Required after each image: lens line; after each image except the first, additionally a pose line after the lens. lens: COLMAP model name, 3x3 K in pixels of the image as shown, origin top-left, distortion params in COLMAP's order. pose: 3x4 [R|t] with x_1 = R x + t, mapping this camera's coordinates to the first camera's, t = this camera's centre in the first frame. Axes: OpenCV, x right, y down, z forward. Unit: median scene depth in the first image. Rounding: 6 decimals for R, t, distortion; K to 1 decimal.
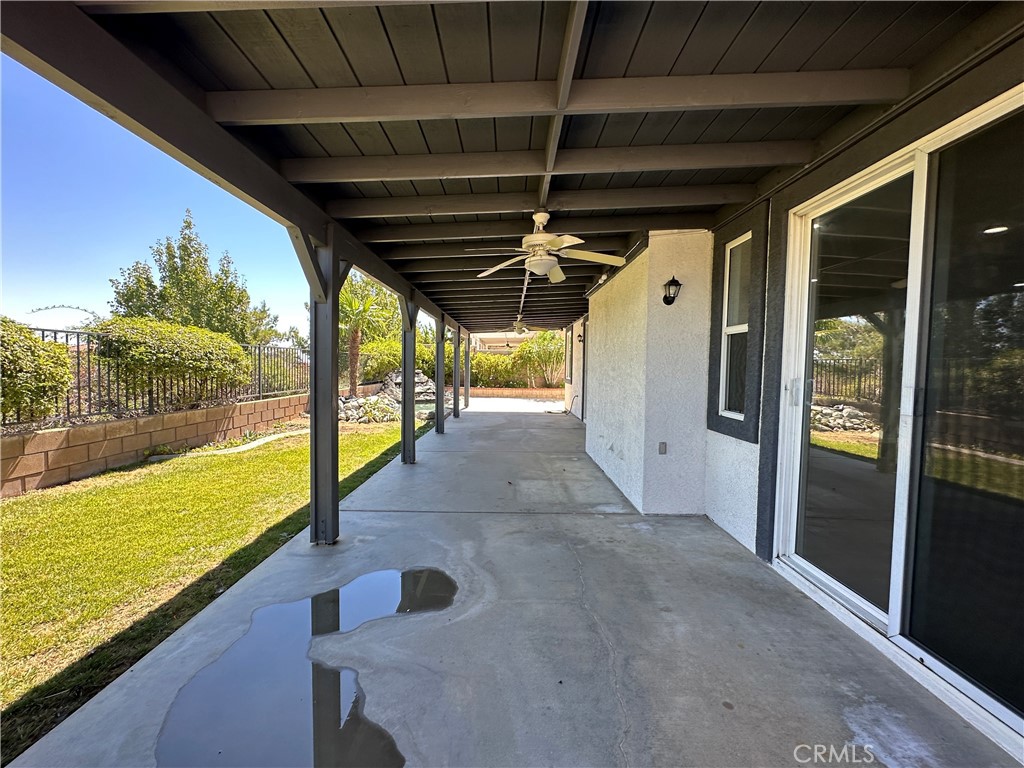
lens RADIAL K [[410.4, 0, 513.6], [0, 410.4, 383.9], [0, 0, 1]] dist [-0.001386, 0.000331]
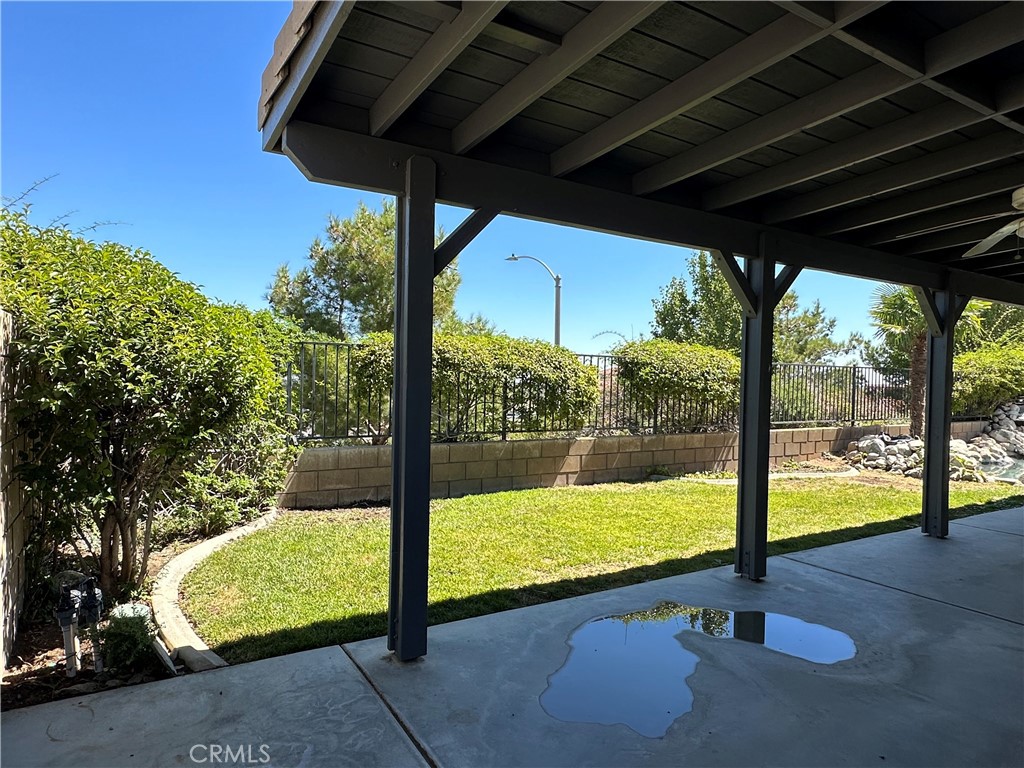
lens RADIAL K [[628.9, 0, 511.7], [0, 628.9, 385.0], [0, 0, 1]] dist [-0.004072, -0.000242]
pose [[0.518195, 0.004212, -0.855252, 0.345721], [-0.050108, 0.998420, -0.025443, 0.015158], [0.853793, 0.056040, 0.517587, -0.151486]]
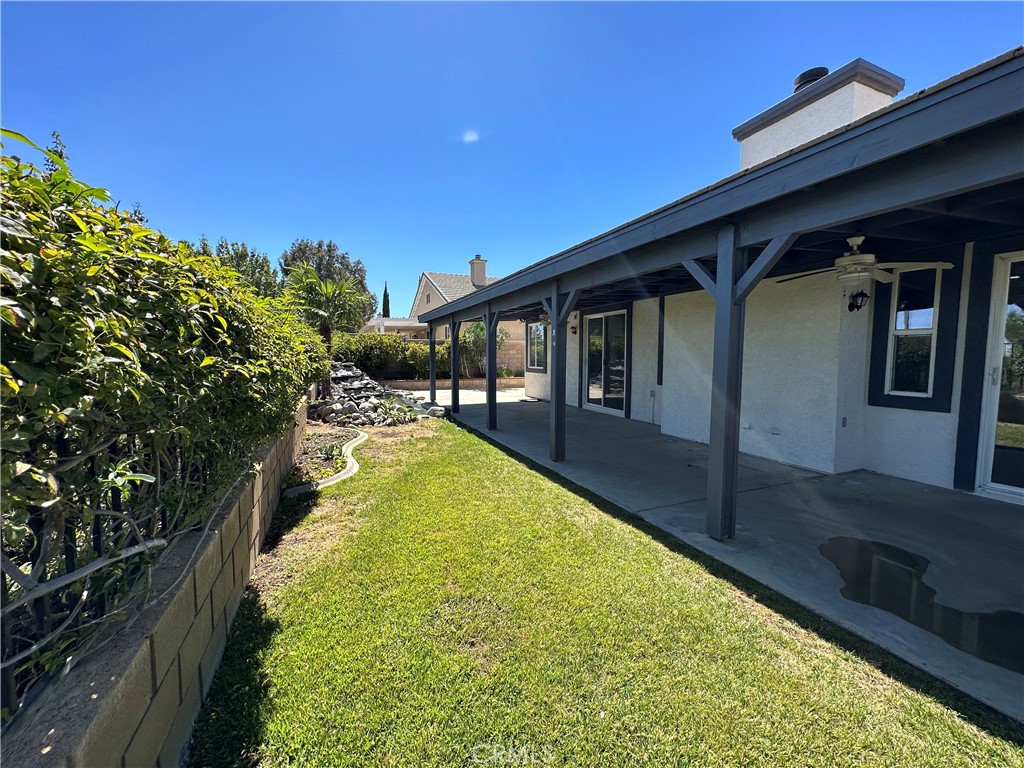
lens RADIAL K [[410.4, 0, 513.7], [0, 410.4, 381.0], [0, 0, 1]] dist [-0.001386, 0.000331]
pose [[0.920691, -0.039047, 0.388334, -1.022544], [0.029357, 0.999093, 0.030855, -0.040313], [-0.389187, -0.017008, 0.921002, 0.202645]]
